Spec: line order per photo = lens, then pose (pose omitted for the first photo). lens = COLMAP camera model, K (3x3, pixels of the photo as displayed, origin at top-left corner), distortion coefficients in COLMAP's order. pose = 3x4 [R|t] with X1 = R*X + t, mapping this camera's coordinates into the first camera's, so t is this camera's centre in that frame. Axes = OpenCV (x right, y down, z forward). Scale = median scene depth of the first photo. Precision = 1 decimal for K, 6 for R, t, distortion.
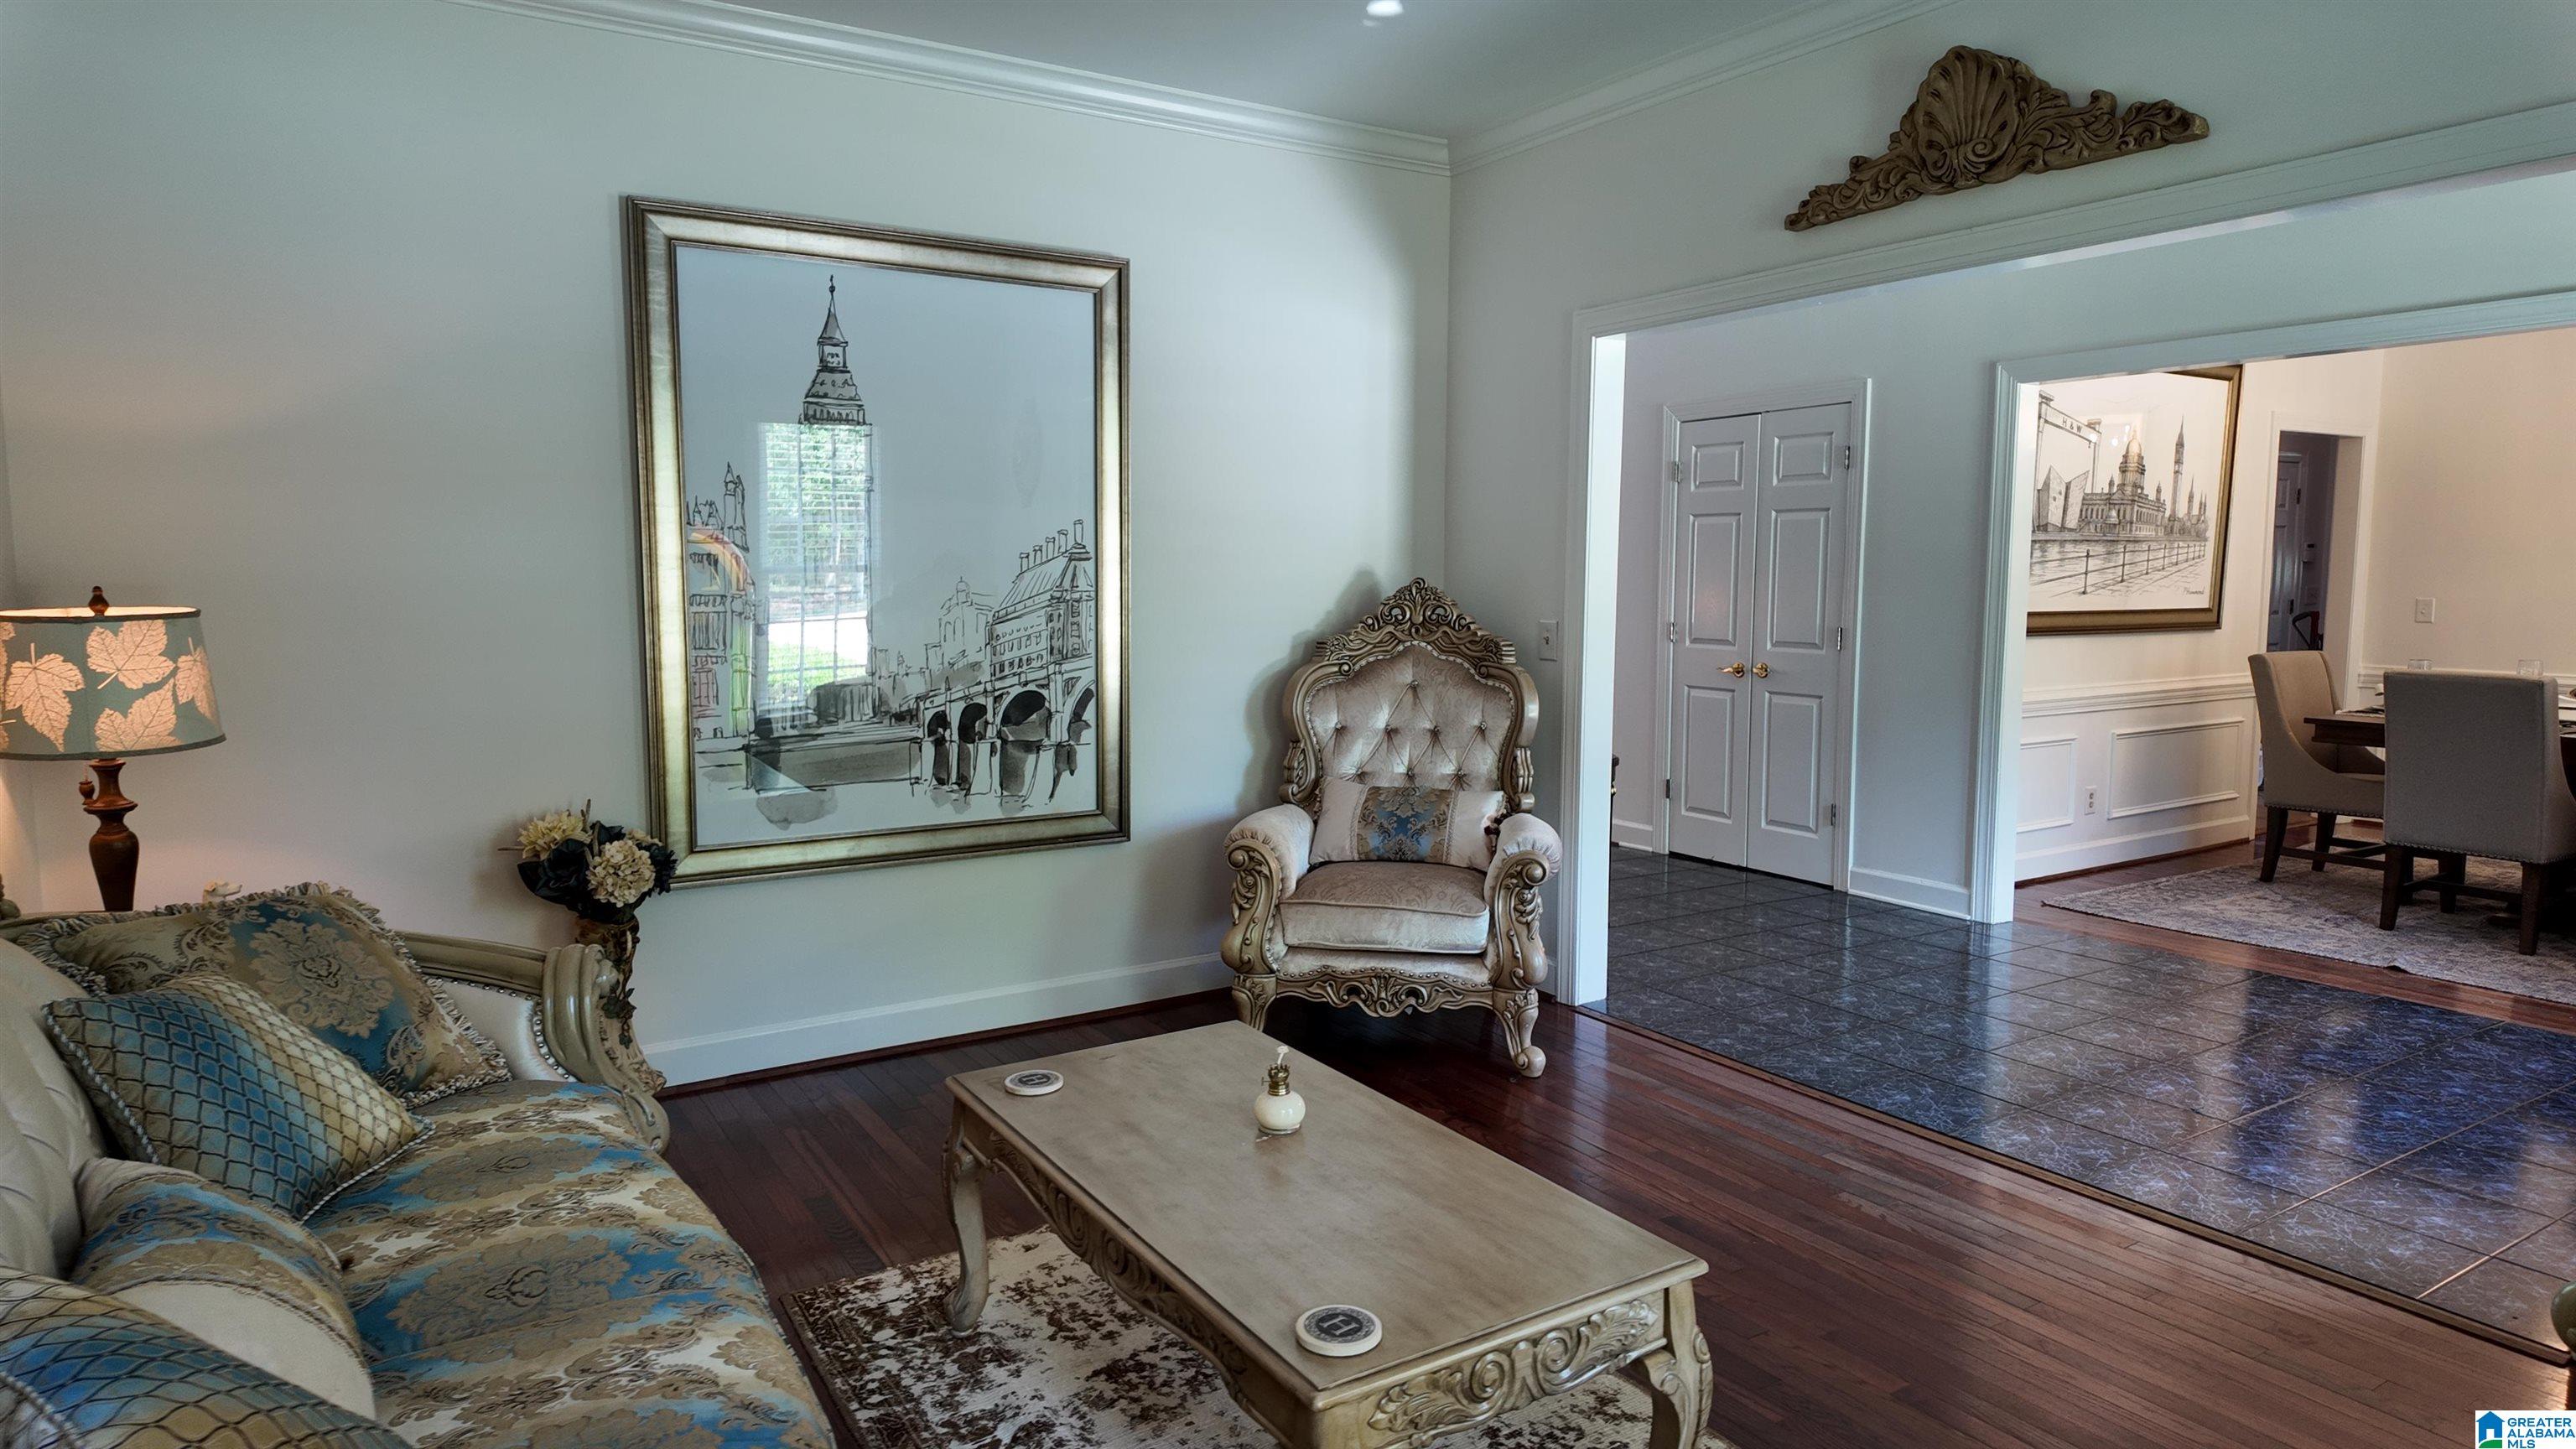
lens RADIAL K [[1511.8, 0, 1288.7], [0, 1511.8, 737.4], [0, 0, 1]] dist [0.038575, -0.027370]
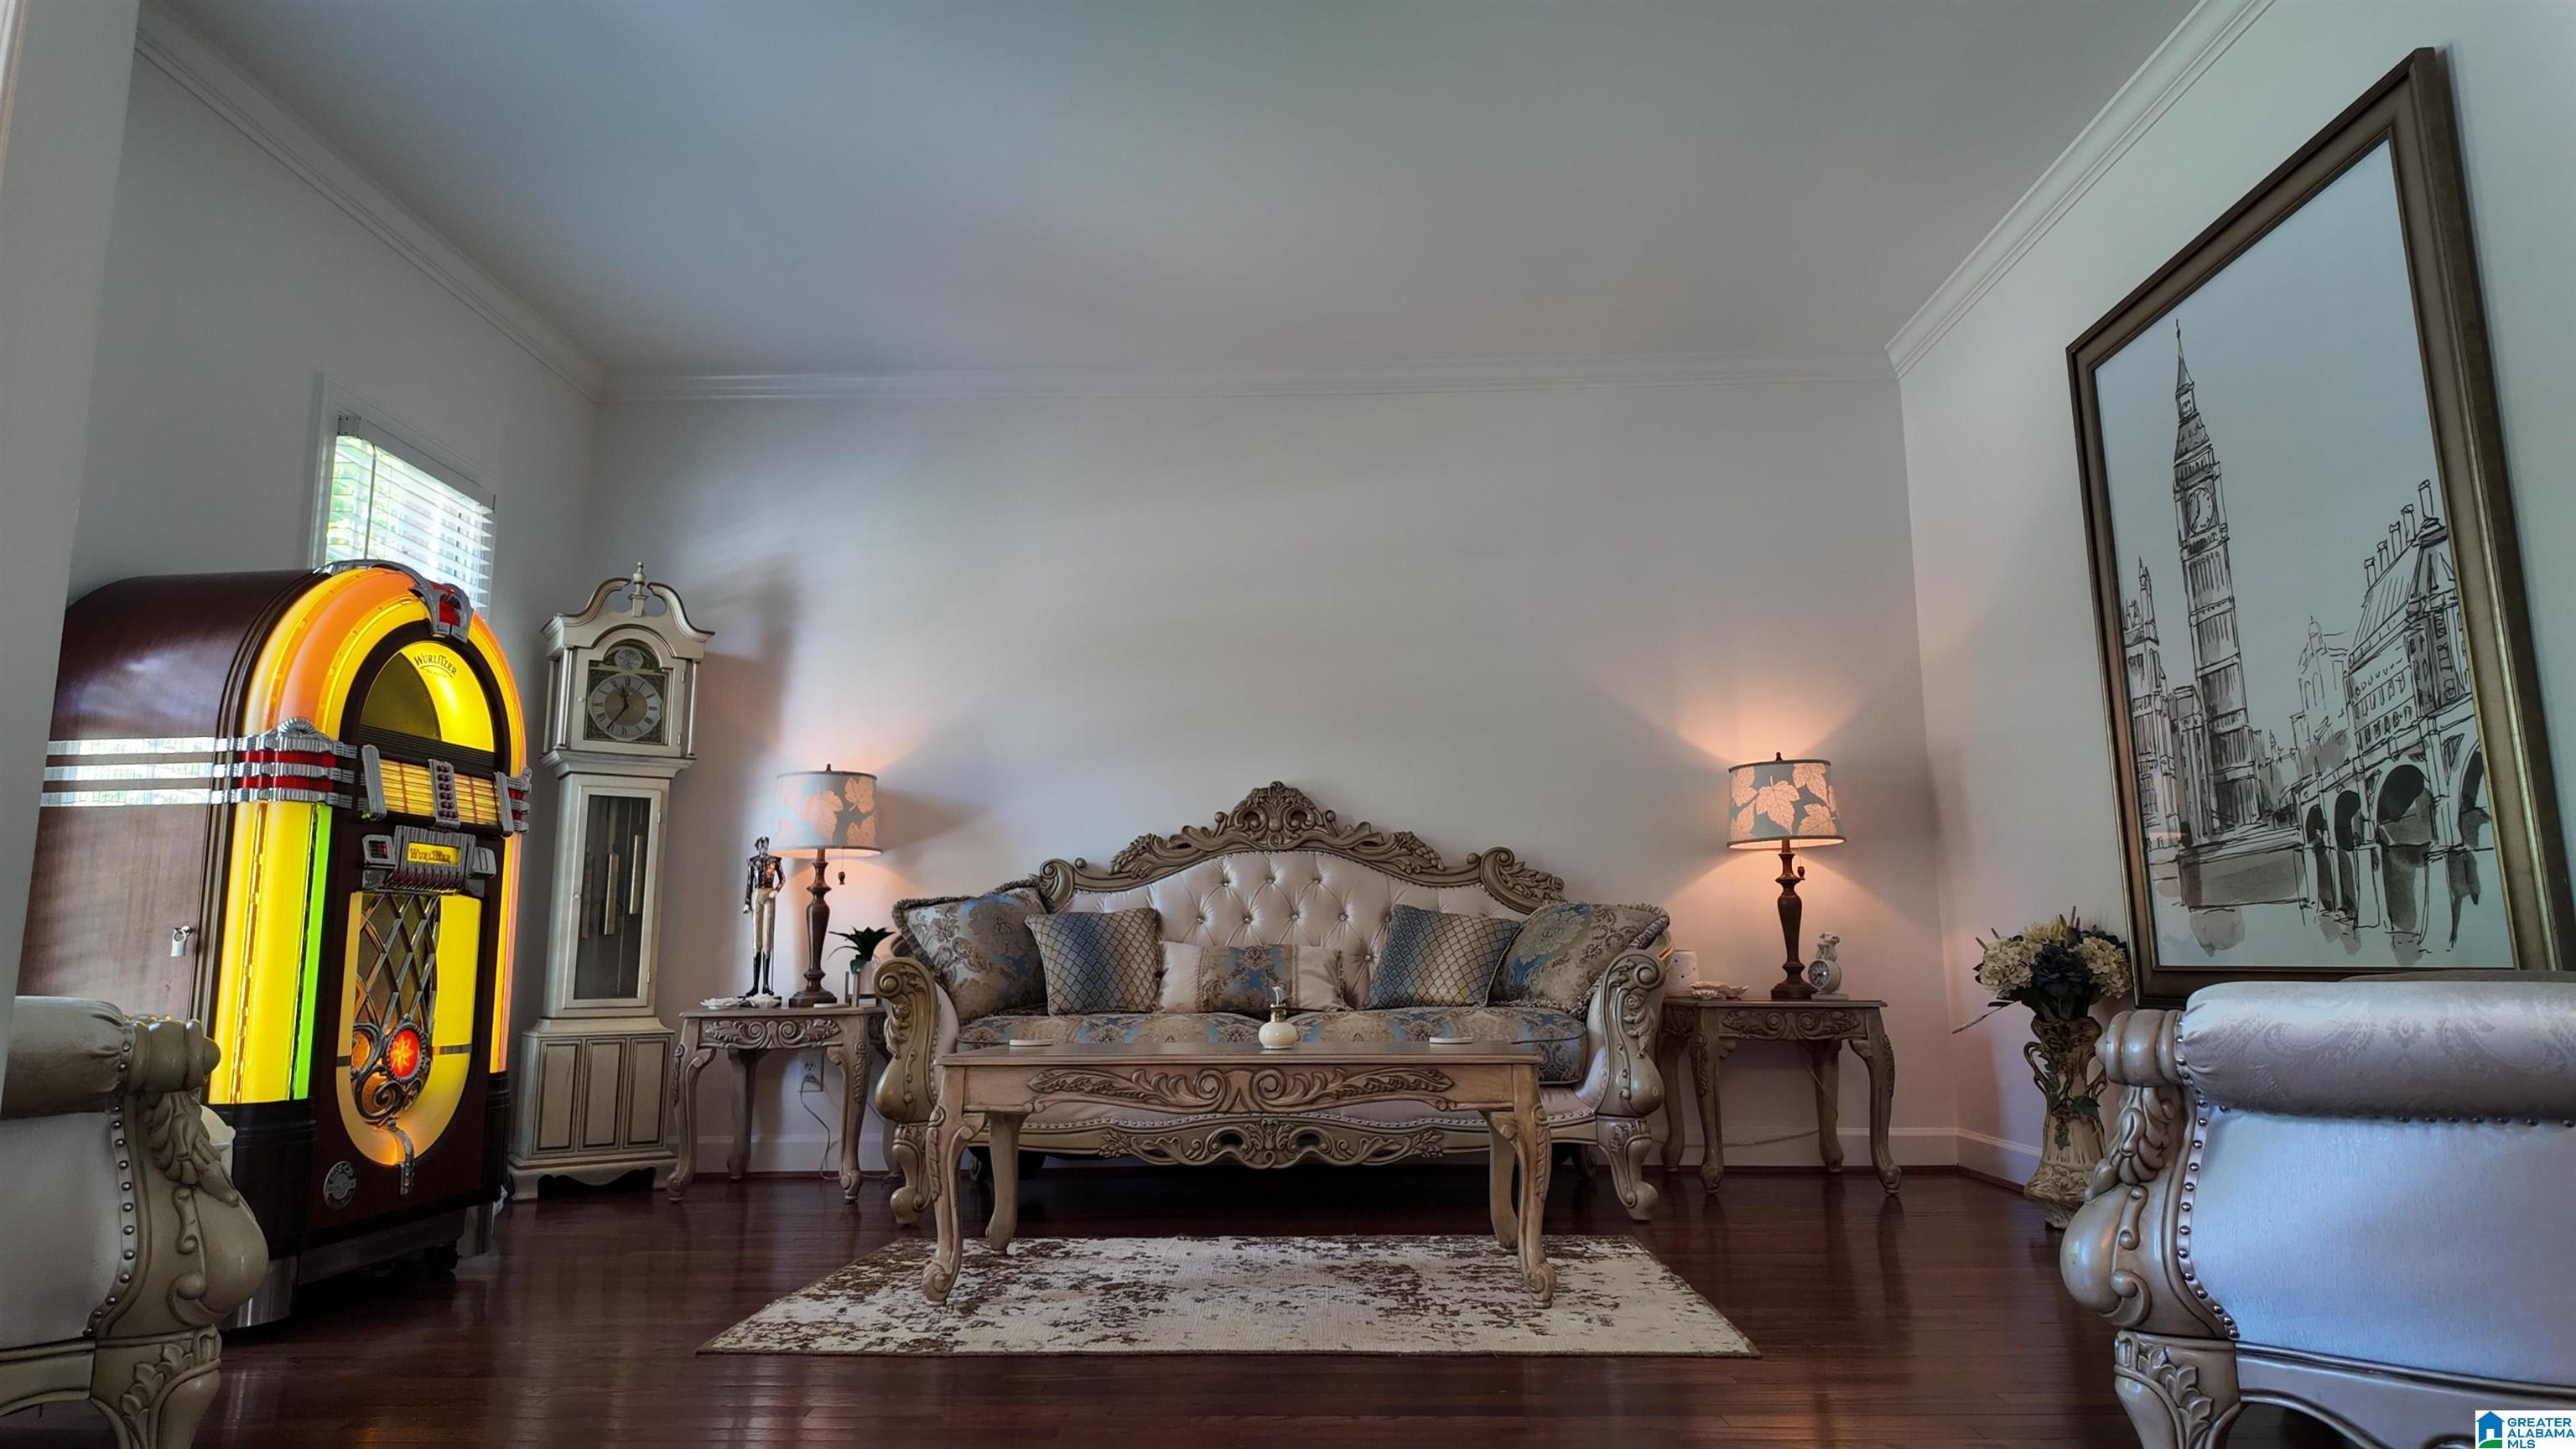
lens RADIAL K [[1511.8, 0, 1293.1], [0, 1511.8, 702.2], [0, 0, 1]] dist [0.038575, -0.027370]
pose [[-0.560218, -0.139507, -0.816513, 0.630168], [-0.087103, 0.990172, -0.109415, 0.054751], [0.823753, 0.009825, -0.566864, 0.997099]]
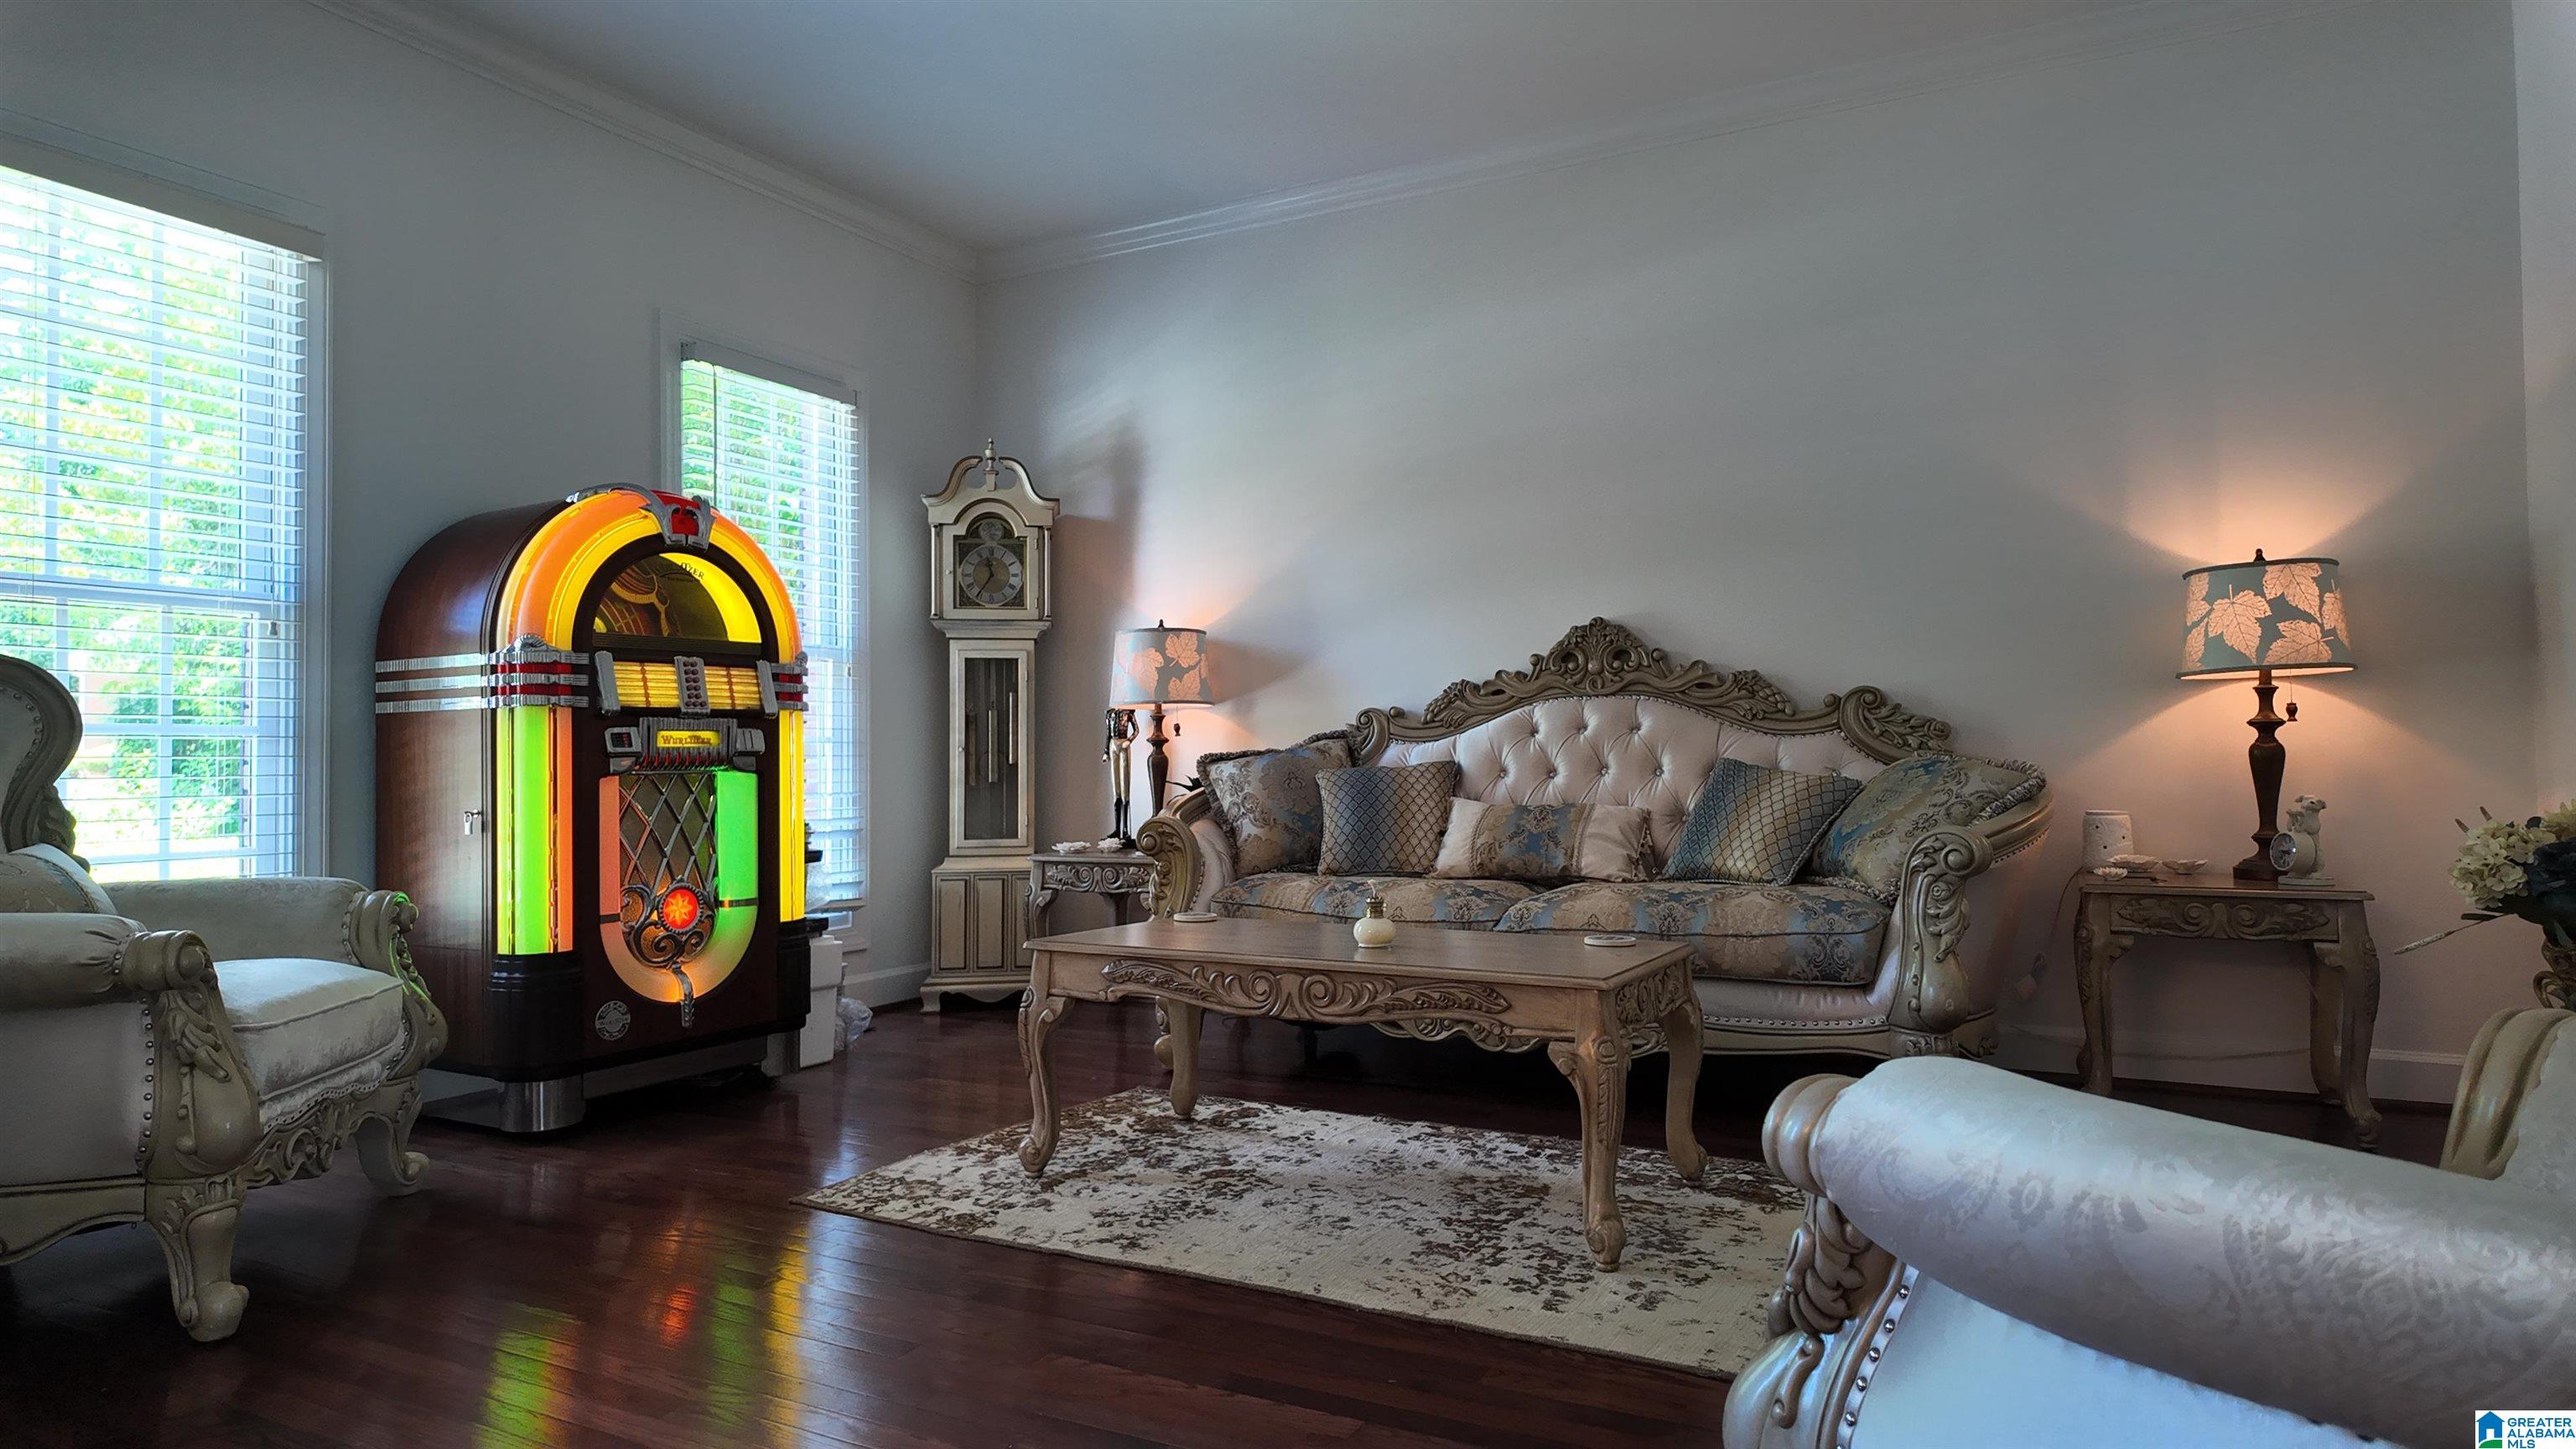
lens RADIAL K [[1511.8, 0, 1282.9], [0, 1511.8, 705.8], [0, 0, 1]] dist [0.038575, -0.027370]
pose [[-0.872350, -0.013250, -0.488703, 0.370826], [-0.049096, 0.996953, 0.060608, -0.003600], [0.486411, 0.076865, -0.870343, 1.131529]]
